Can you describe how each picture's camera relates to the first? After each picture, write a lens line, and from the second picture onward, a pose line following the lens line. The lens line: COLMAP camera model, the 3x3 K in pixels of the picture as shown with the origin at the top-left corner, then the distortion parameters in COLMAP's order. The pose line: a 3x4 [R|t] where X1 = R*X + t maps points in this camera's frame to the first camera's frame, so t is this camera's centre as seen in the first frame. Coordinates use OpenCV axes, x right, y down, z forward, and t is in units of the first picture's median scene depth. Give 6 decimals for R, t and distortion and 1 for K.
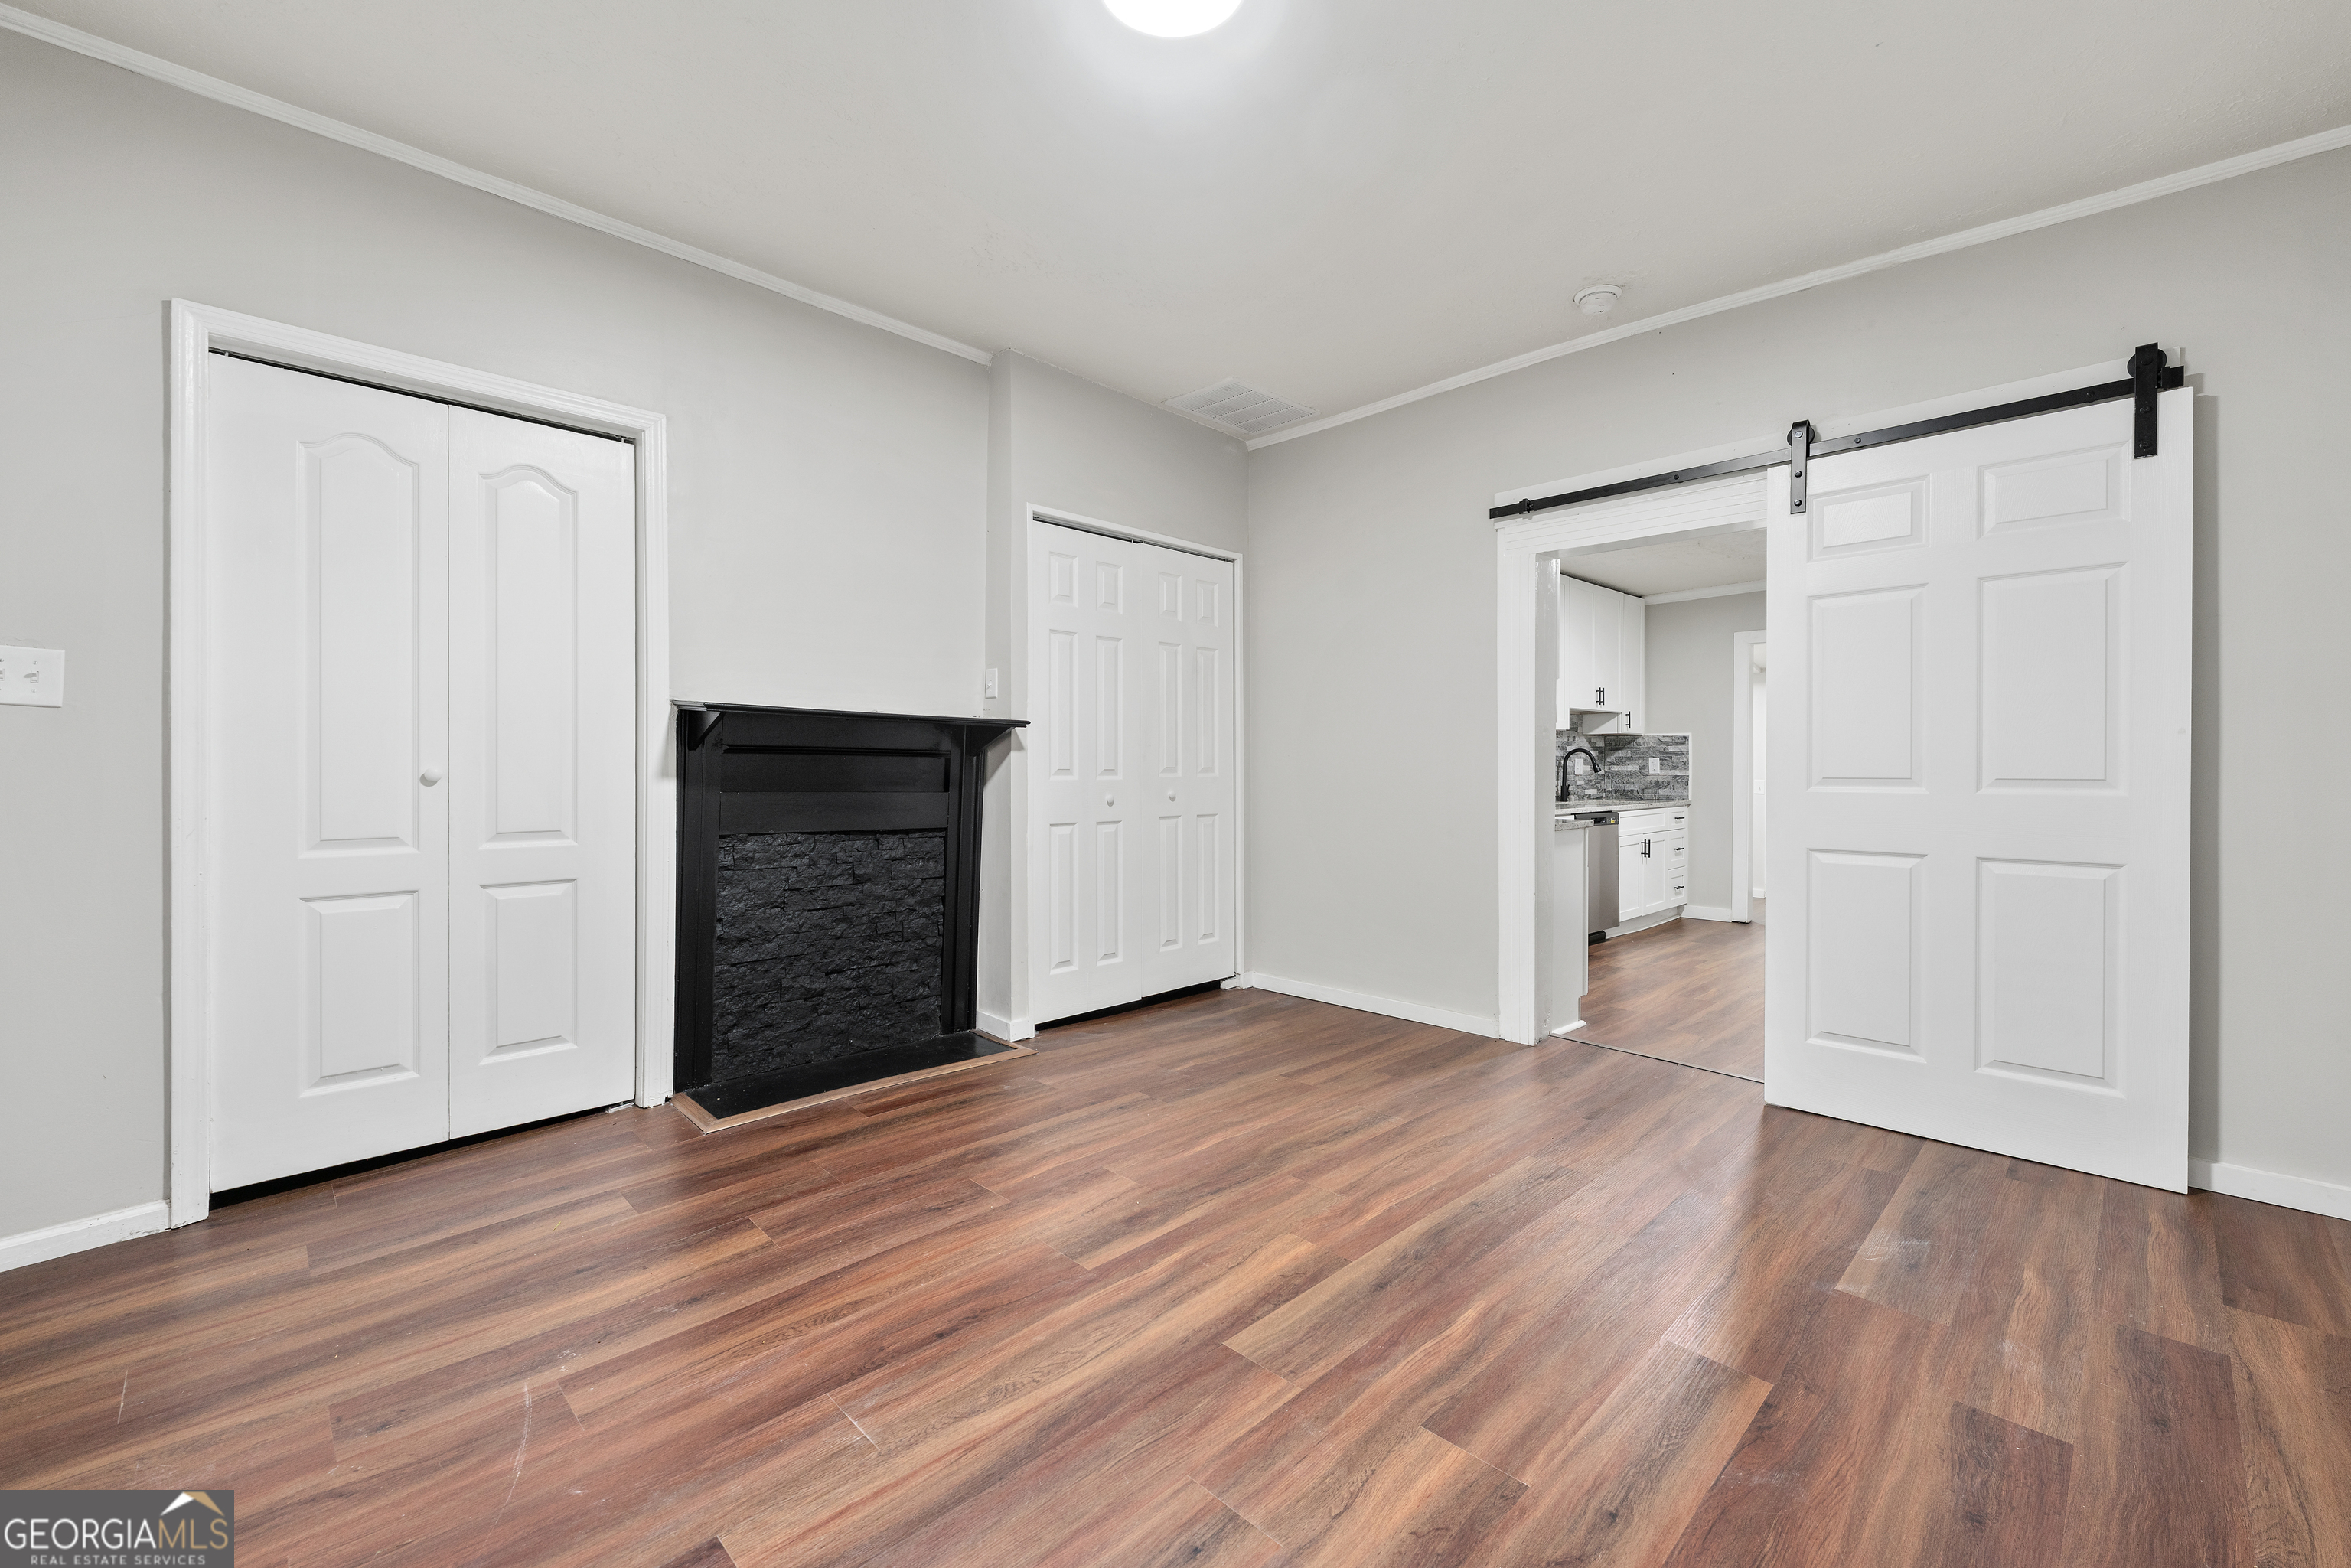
lens RADIAL K [[905.6, 0, 1138.6], [0, 905.6, 783.8], [0, 0, 1]] dist [-0.000635, -0.000108]
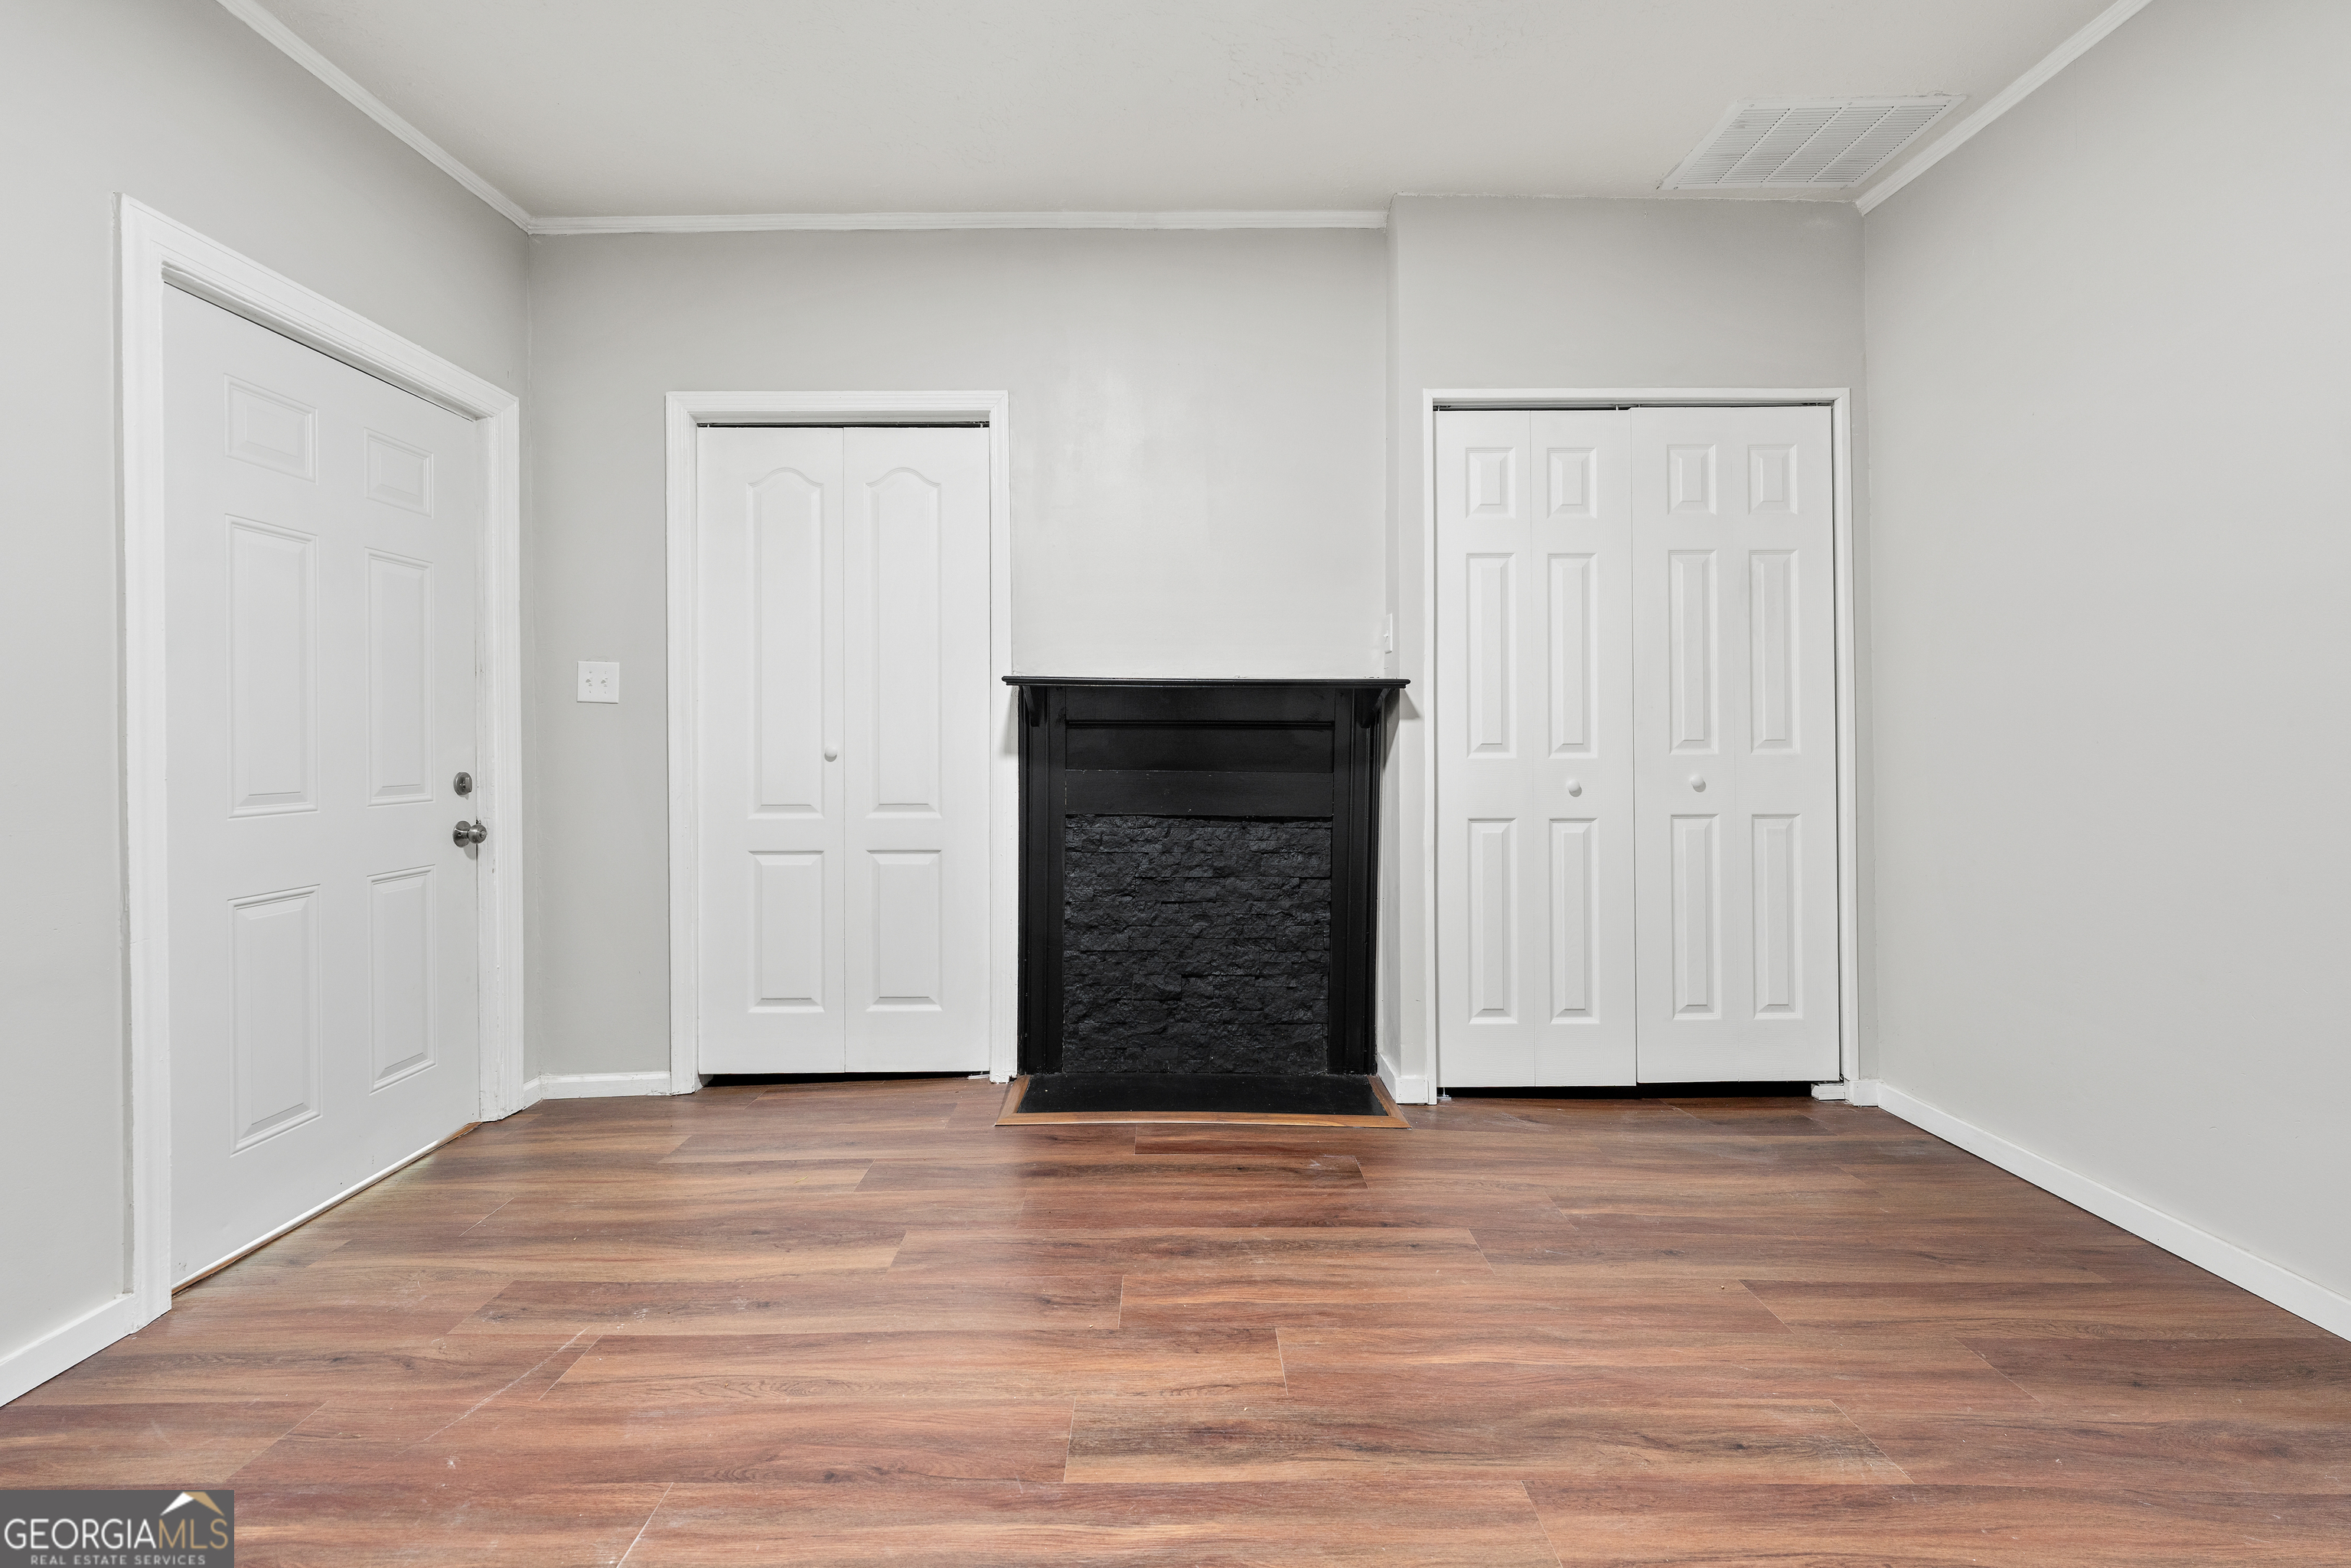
lens RADIAL K [[962.0, 0, 1191.4], [0, 962.0, 748.6], [0, 0, 1]] dist [-0.000875, -0.000285]
pose [[0.743552, -0.000790, -0.668678, 0.313310], [-0.006058, 0.999950, -0.007917, -0.005498], [0.668651, 0.009937, 0.743510, 0.327620]]
